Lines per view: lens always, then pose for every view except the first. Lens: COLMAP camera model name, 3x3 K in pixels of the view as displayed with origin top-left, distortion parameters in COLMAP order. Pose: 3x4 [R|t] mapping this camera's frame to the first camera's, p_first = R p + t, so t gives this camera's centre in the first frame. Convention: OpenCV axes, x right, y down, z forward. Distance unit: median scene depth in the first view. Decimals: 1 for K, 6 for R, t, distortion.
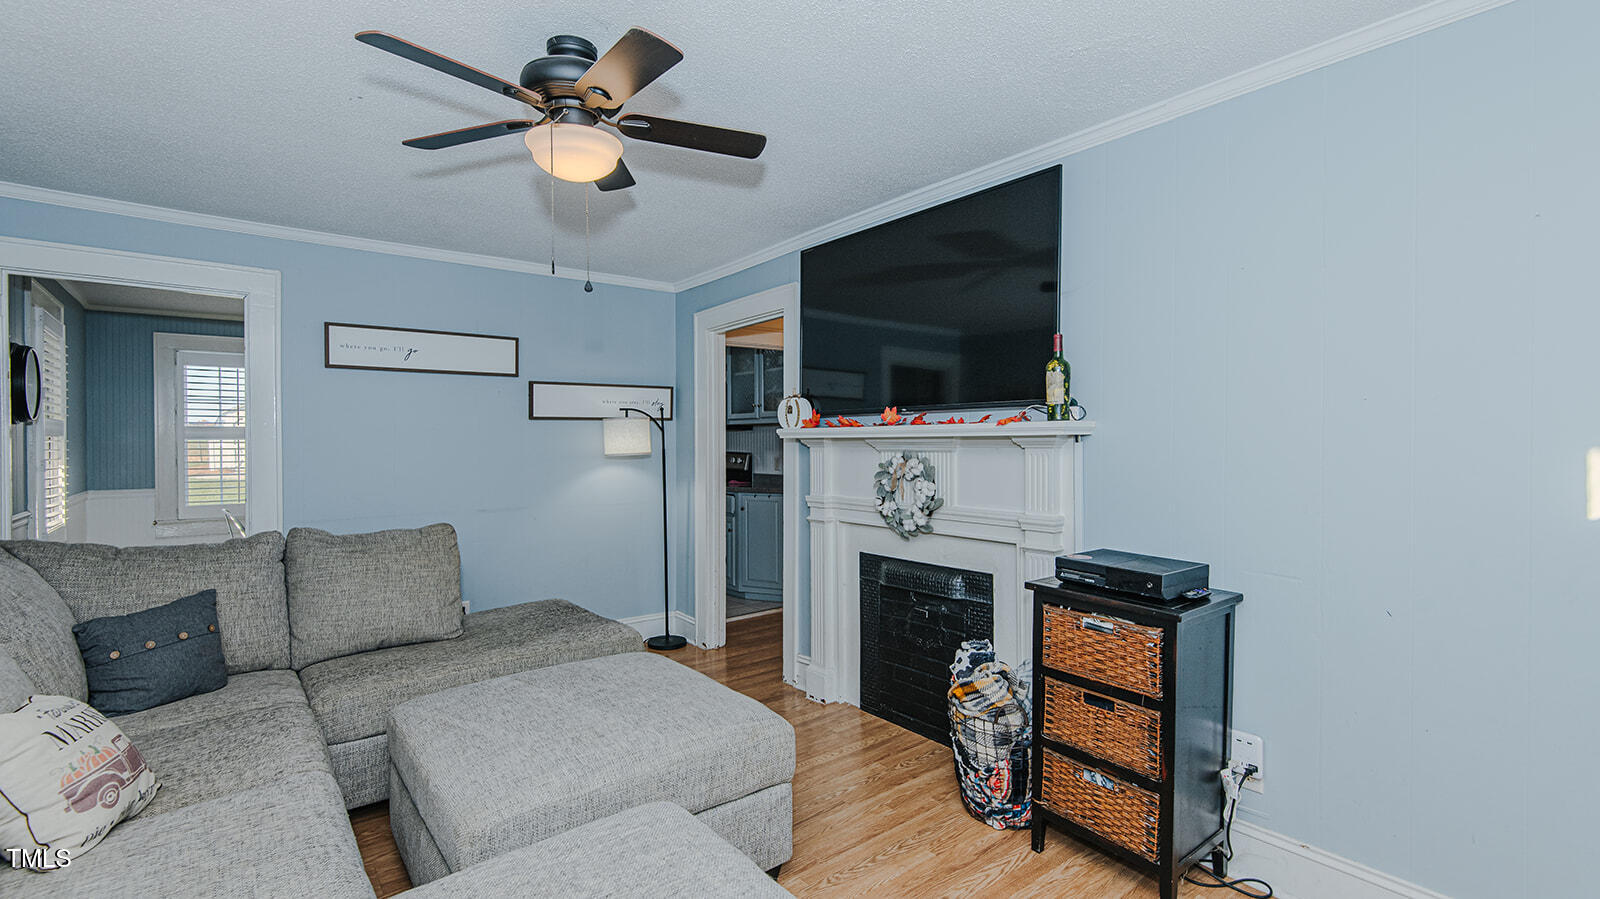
lens RADIAL K [[730.3, 0, 800.0], [0, 730.3, 449.5], [0, 0, 1]] dist [0.033062, -0.018402]
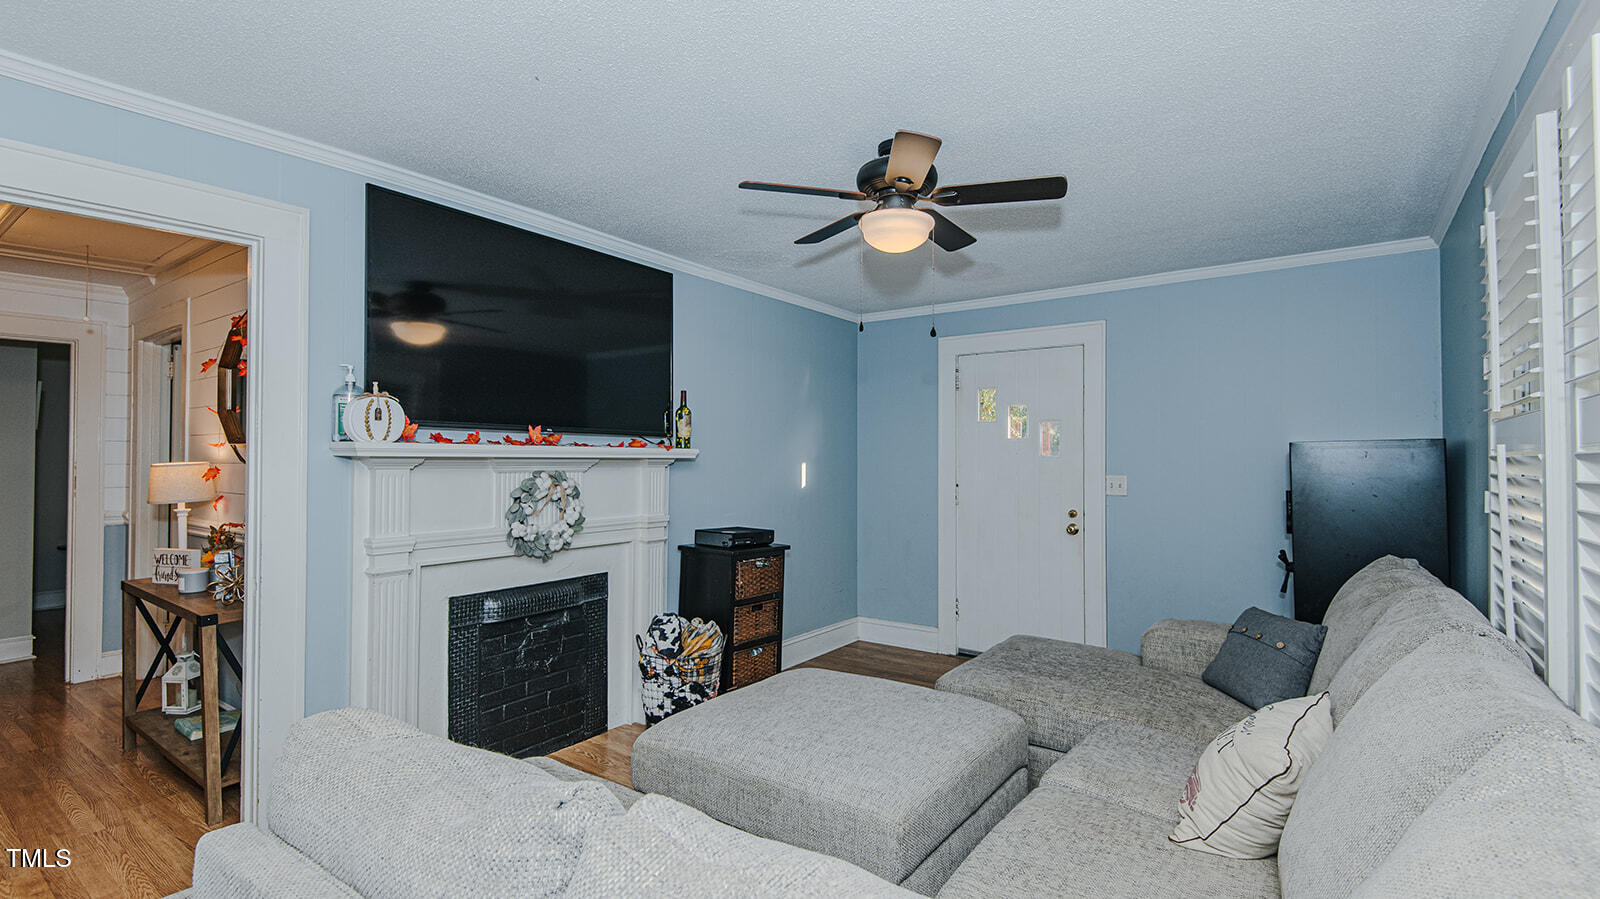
lens RADIAL K [[730.3, 0, 800.0], [0, 730.3, 449.5], [0, 0, 1]] dist [0.033062, -0.018402]
pose [[-0.286854, 0.017192, 0.957820, -0.932797], [0.007249, 0.999849, -0.015776, -0.009786], [-0.957947, 0.002418, -0.286935, 0.982627]]
